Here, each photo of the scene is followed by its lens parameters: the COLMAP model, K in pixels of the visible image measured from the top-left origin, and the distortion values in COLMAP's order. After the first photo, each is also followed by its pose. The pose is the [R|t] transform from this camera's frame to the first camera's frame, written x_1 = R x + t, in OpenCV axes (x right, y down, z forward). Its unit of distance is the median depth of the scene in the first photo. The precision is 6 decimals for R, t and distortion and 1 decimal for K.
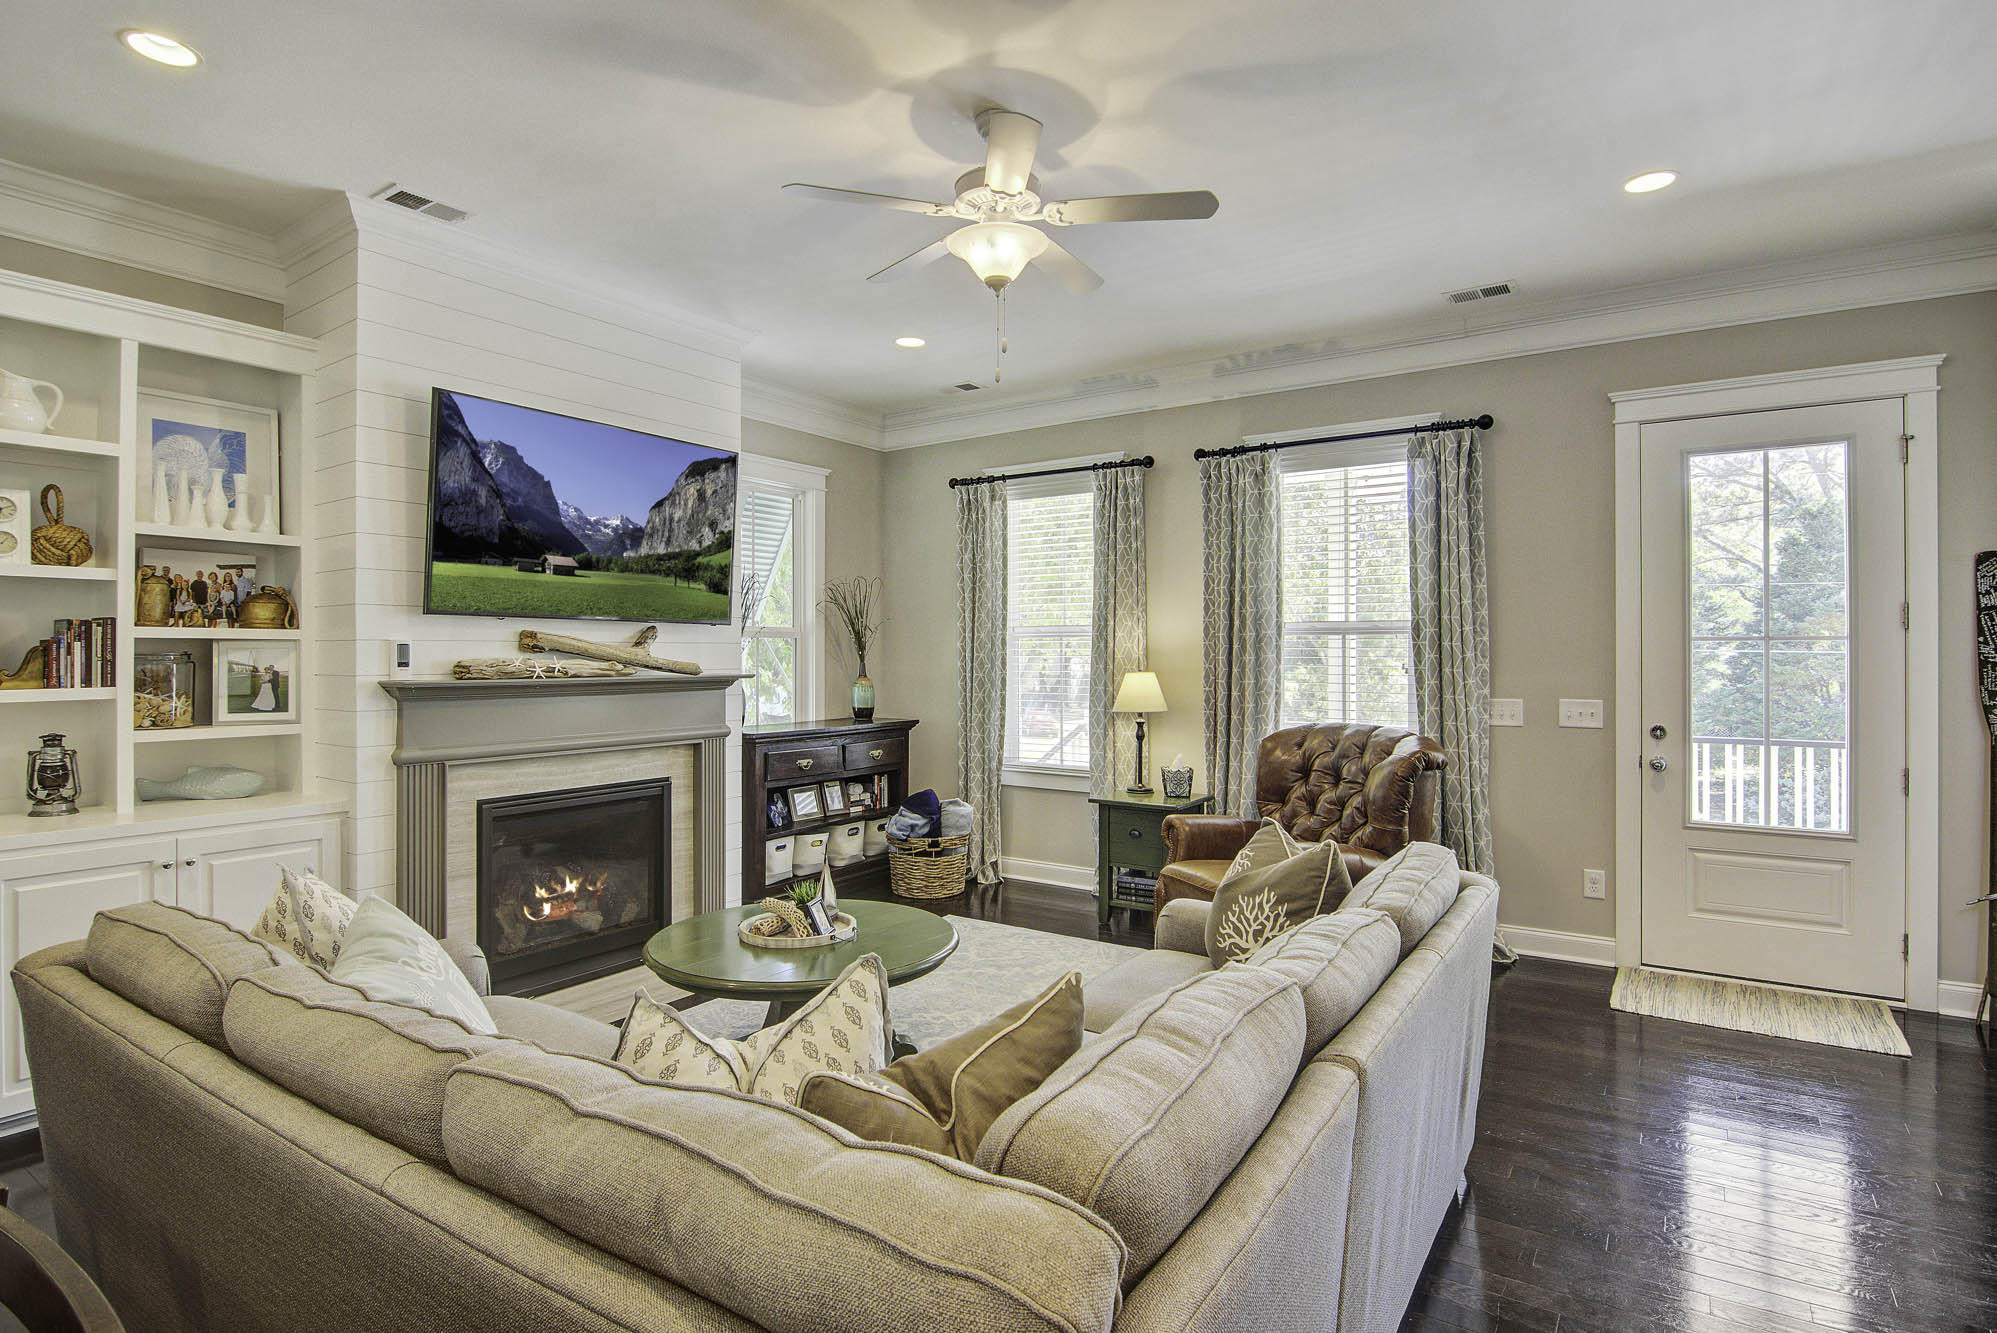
lens RADIAL K [[1014.1, 0, 999.0], [0, 1014.1, 651.5], [0, 0, 1]] dist [-0.014921, -0.005957]
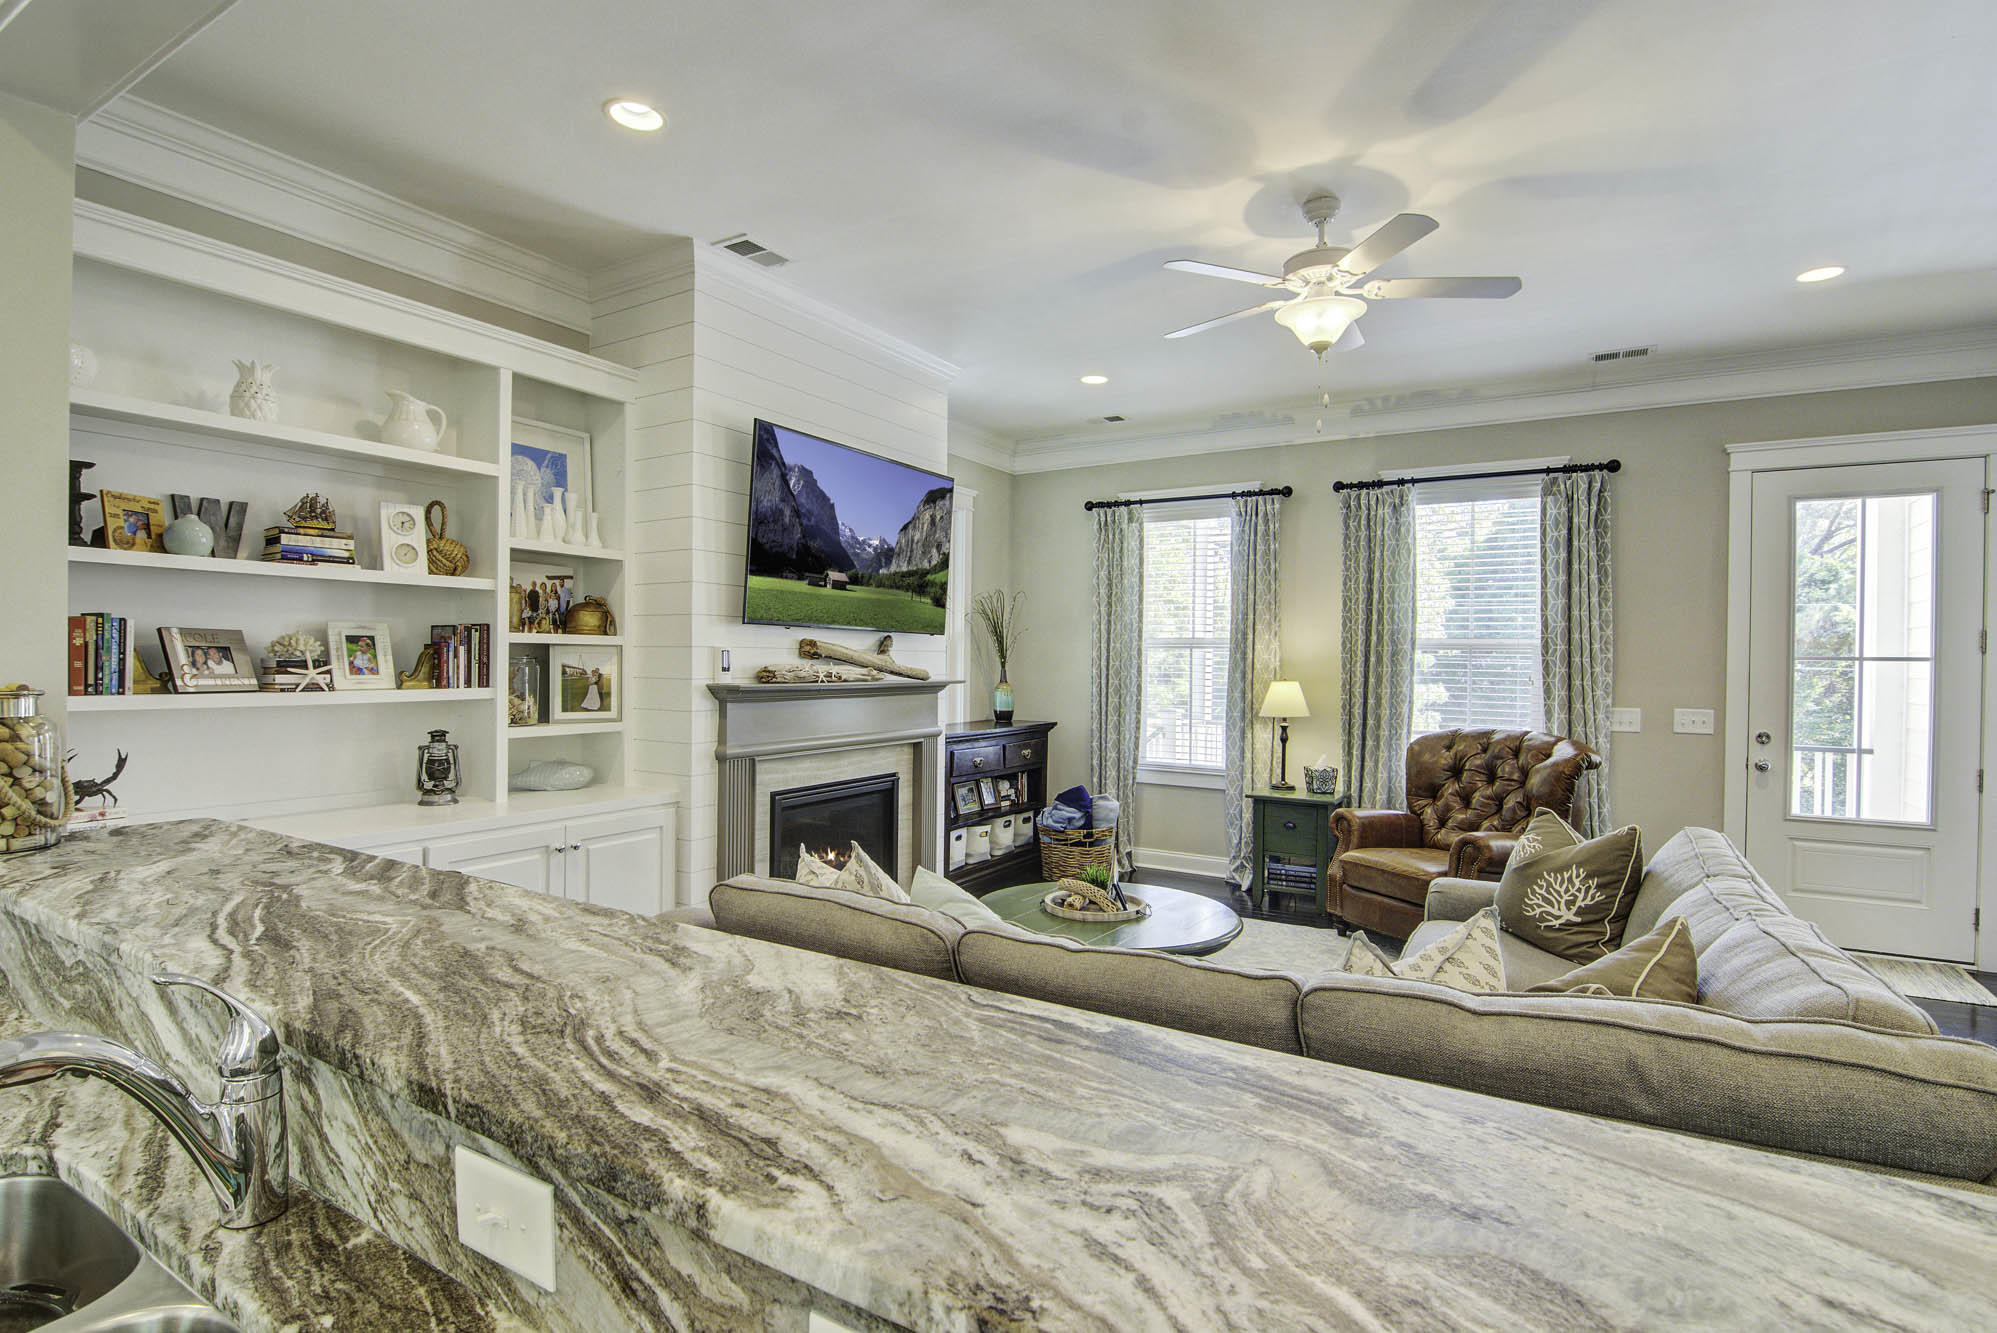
lens RADIAL K [[977.3, 0, 986.1], [0, 977.3, 668.8], [0, 0, 1]] dist [-0.017594, -0.005212]
pose [[0.998741, 0.010963, 0.048958, -0.297620], [-0.011584, 0.999856, 0.012413, -0.003416], [-0.048815, -0.012965, 0.998724, -0.067734]]
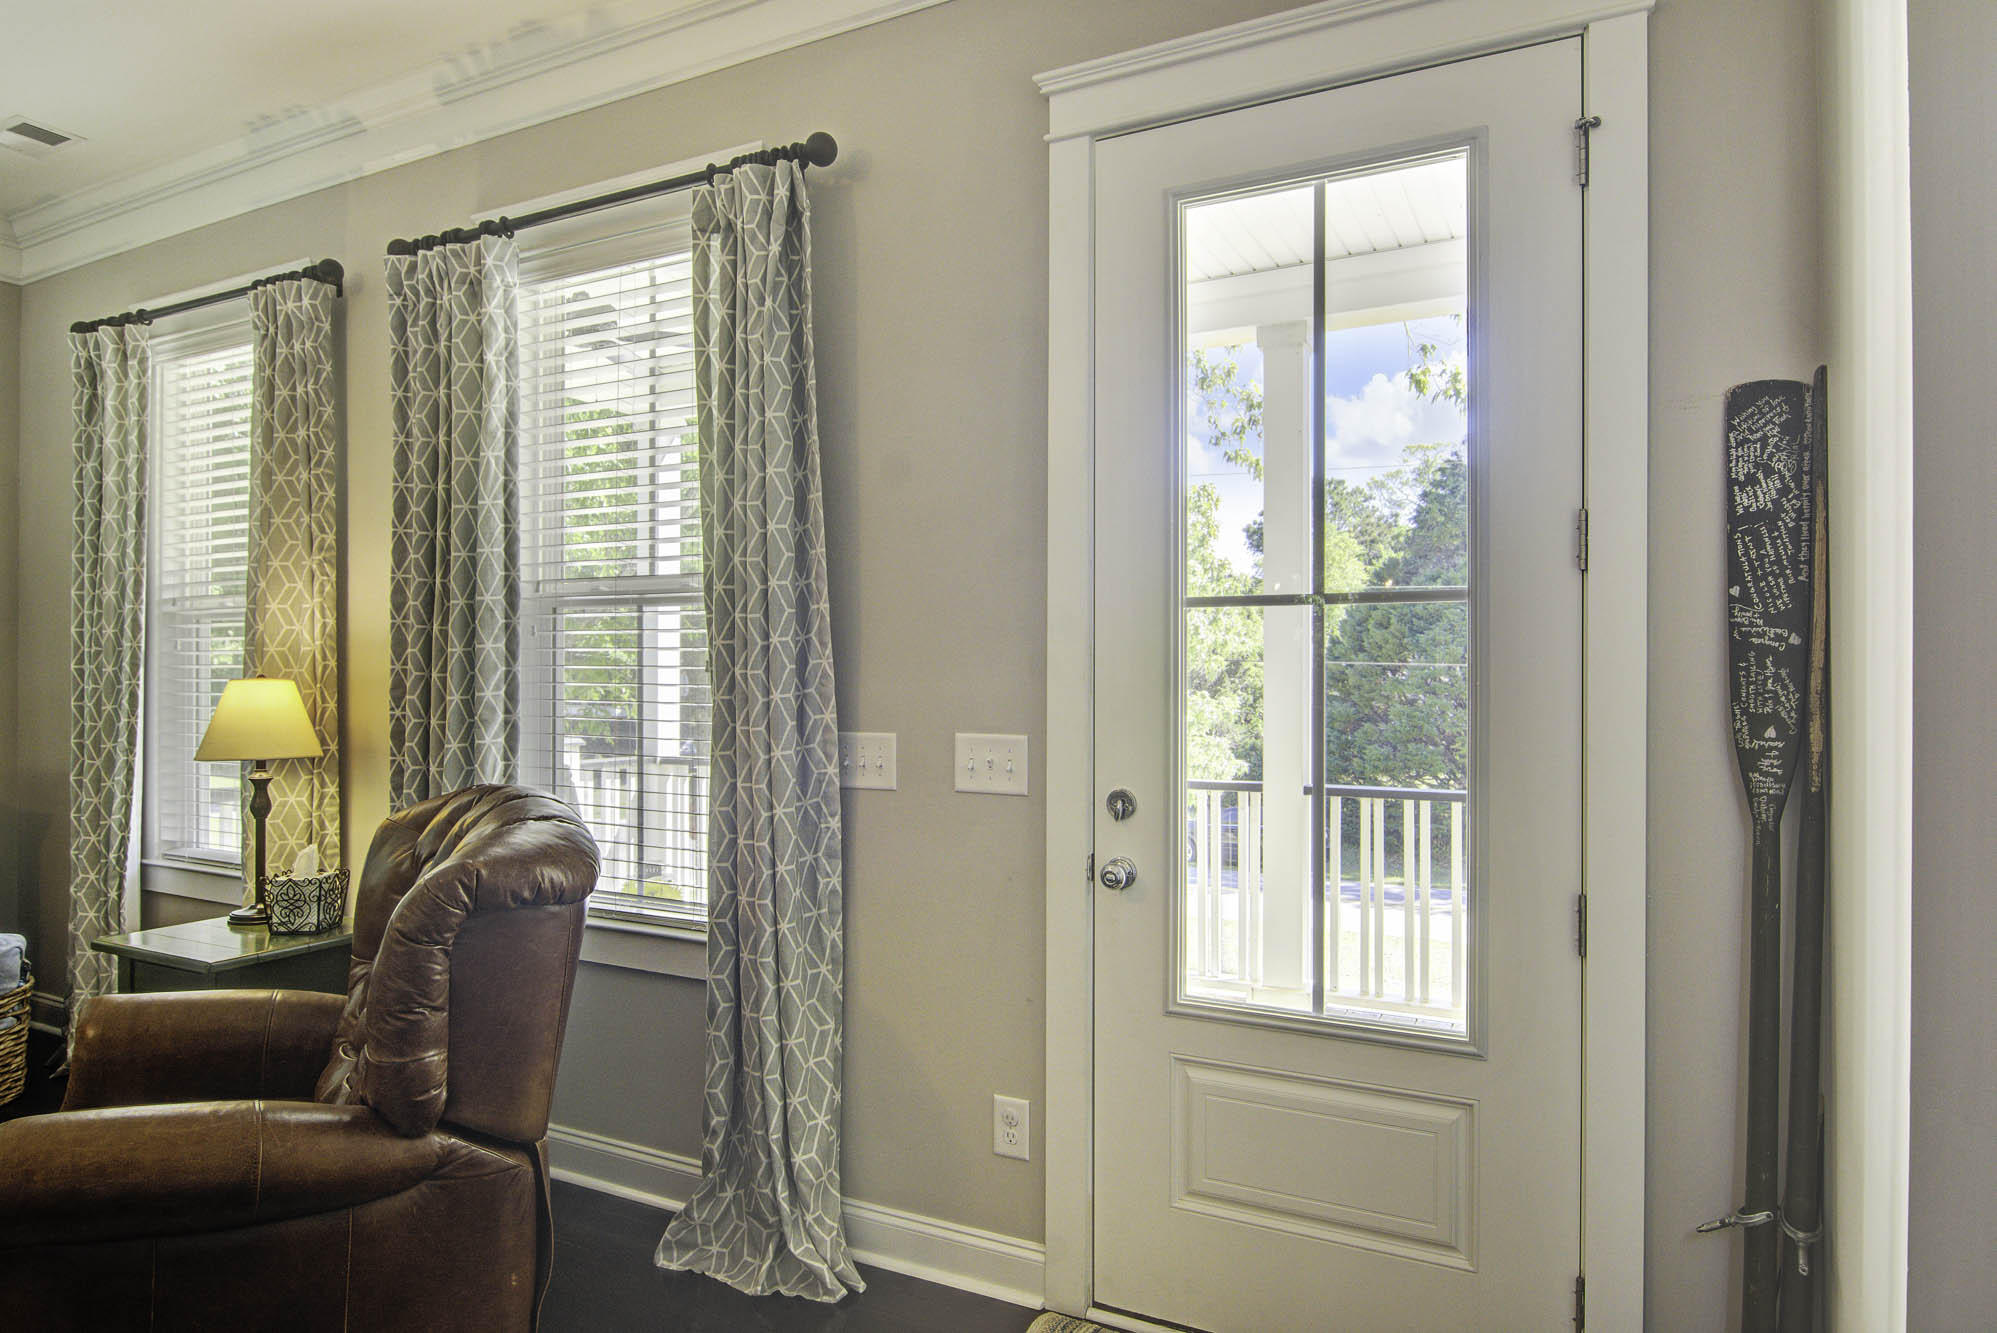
lens RADIAL K [[1202.5, 0, 999.9], [0, 1202.5, 670.1], [0, 0, 1]] dist [-0.009833, -0.001443]
pose [[0.993972, 0.000246, 0.109630, 0.537880], [-0.000702, 0.999991, 0.004124, 0.016216], [-0.109628, -0.004176, 0.993964, 0.457734]]
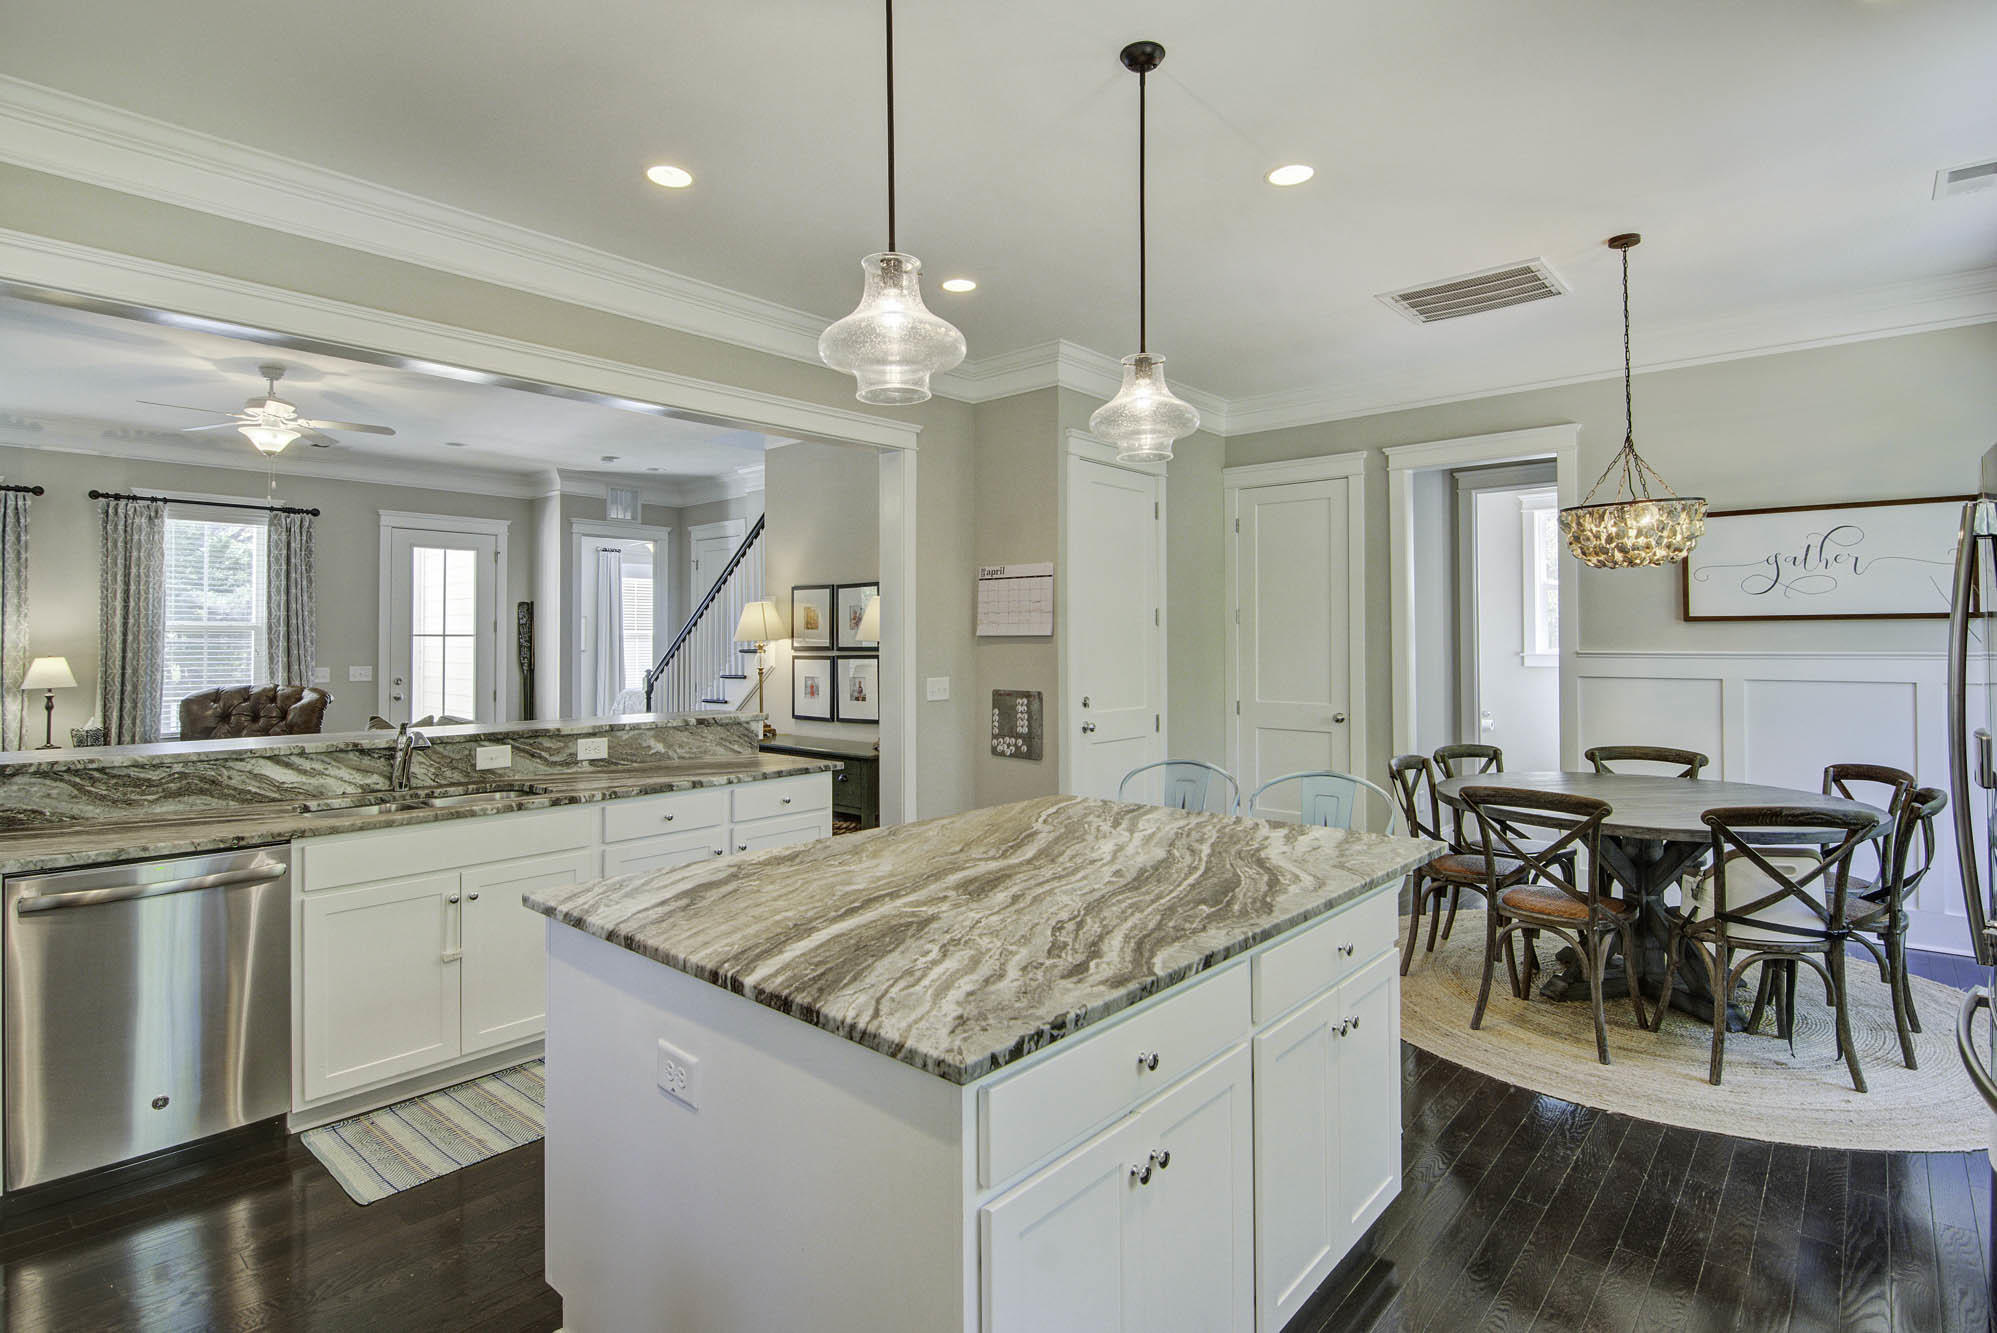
lens RADIAL K [[977.3, 0, 977.7], [0, 977.3, 621.5], [0, 0, 1]] dist [-0.017594, -0.005212]
pose [[0.124384, 0.017601, 0.992078, -1.135102], [-0.003193, 0.999845, -0.017338, -0.009775], [-0.992229, -0.001011, 0.124421, -0.397477]]
